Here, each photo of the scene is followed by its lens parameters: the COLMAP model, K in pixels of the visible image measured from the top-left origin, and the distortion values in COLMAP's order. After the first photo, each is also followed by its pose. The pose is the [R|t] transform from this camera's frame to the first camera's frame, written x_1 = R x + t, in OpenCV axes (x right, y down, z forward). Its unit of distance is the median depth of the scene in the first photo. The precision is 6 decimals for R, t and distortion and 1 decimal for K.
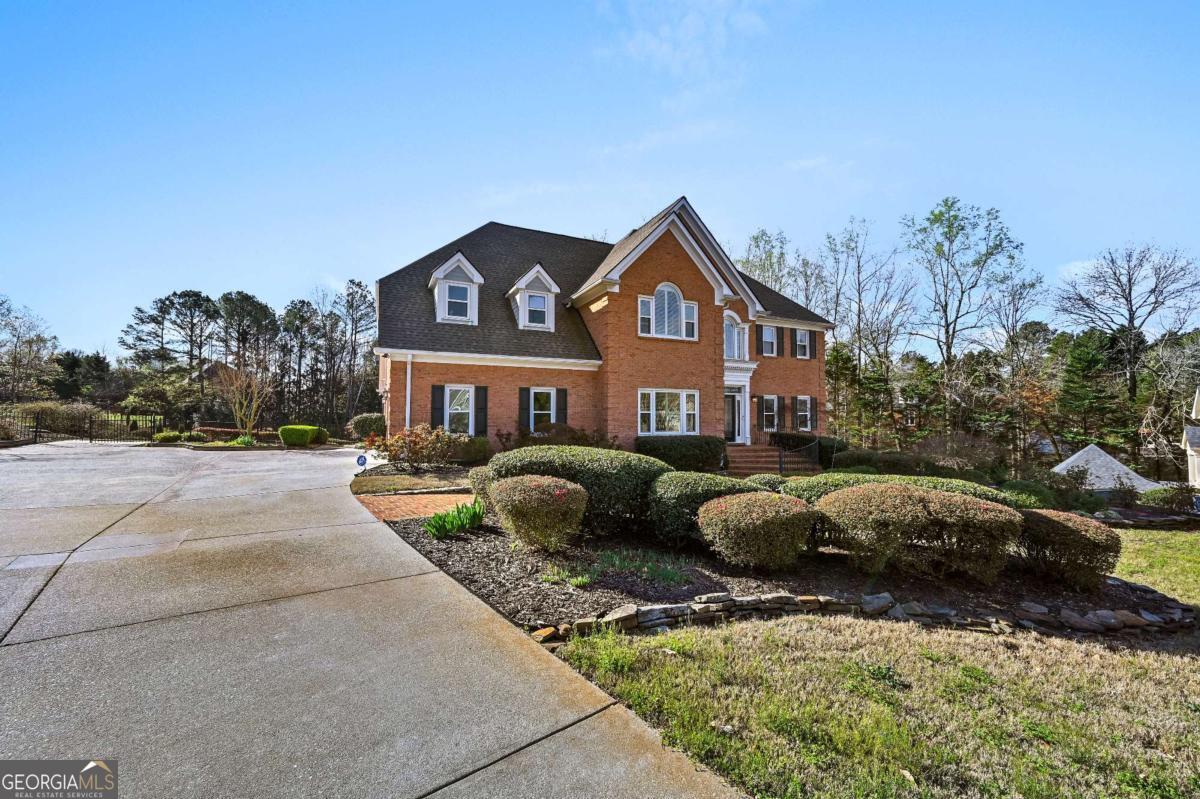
lens RADIAL K [[467.8, 0, 600.0], [0, 467.8, 399.5], [0, 0, 1]] dist [-0.000428, -0.000057]
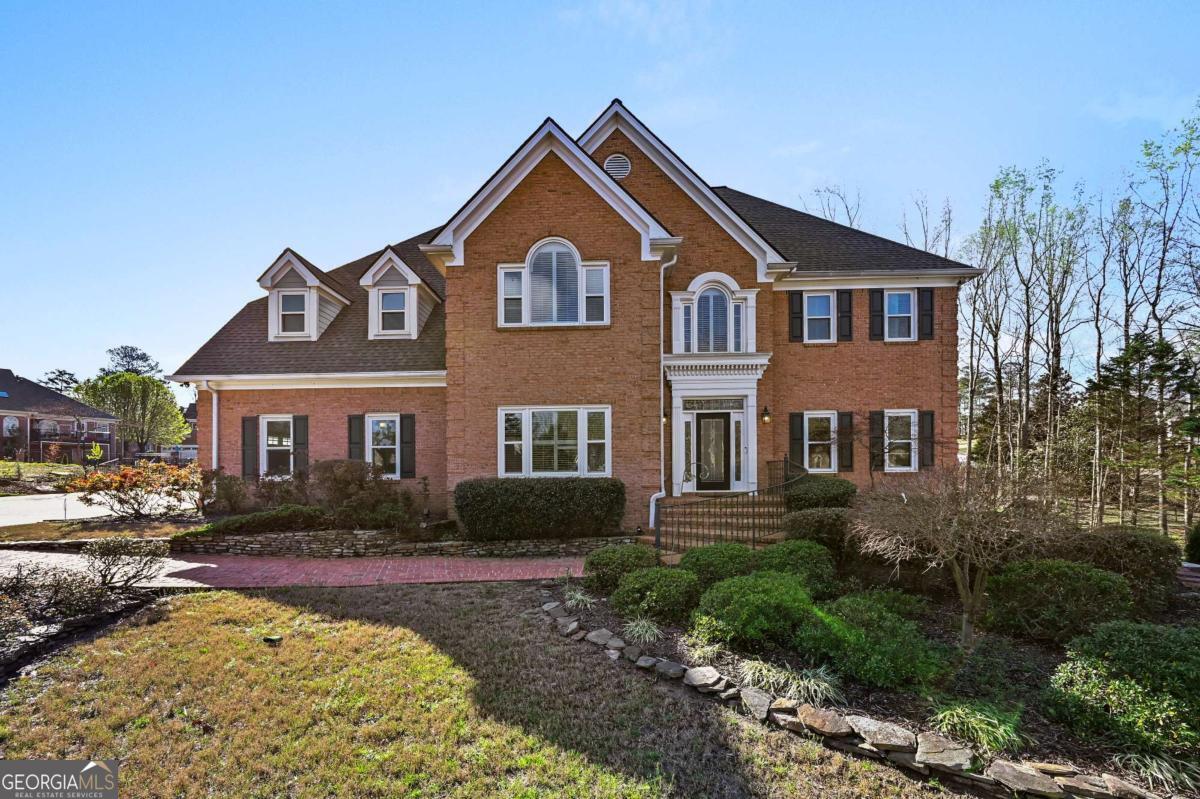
lens RADIAL K [[493.4, 0, 599.8], [0, 493.4, 476.7], [0, 0, 1]] dist [0.000767, 0.000209]
pose [[0.894101, -0.005867, -0.447827, 0.435494], [0.031139, 0.998309, 0.049091, 0.037700], [0.446781, -0.057837, 0.892772, 0.357561]]
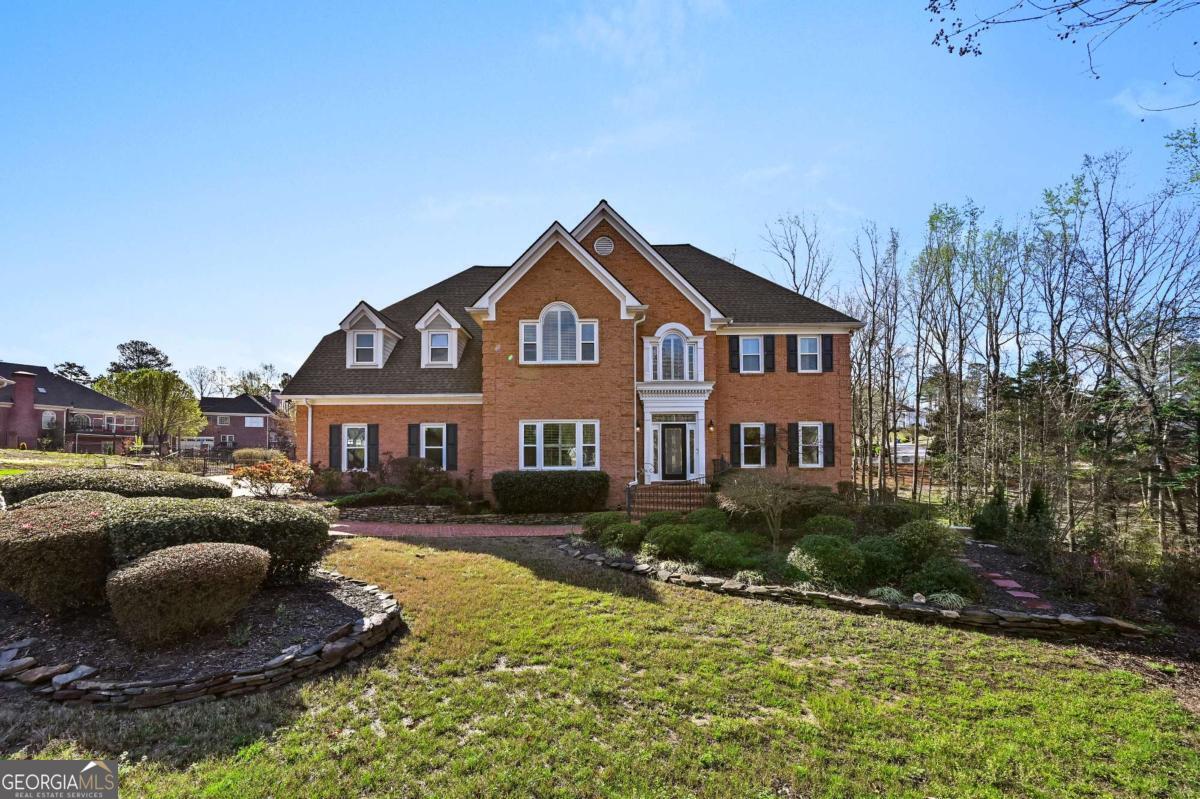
lens RADIAL K [[483.6, 0, 599.6], [0, 483.6, 456.5], [0, 0, 1]] dist [-0.002415, -0.000316]
pose [[0.903973, -0.011683, -0.427430, 0.532304], [0.025025, 0.999359, 0.025611, 0.023388], [0.426856, -0.033848, 0.903686, 0.155882]]
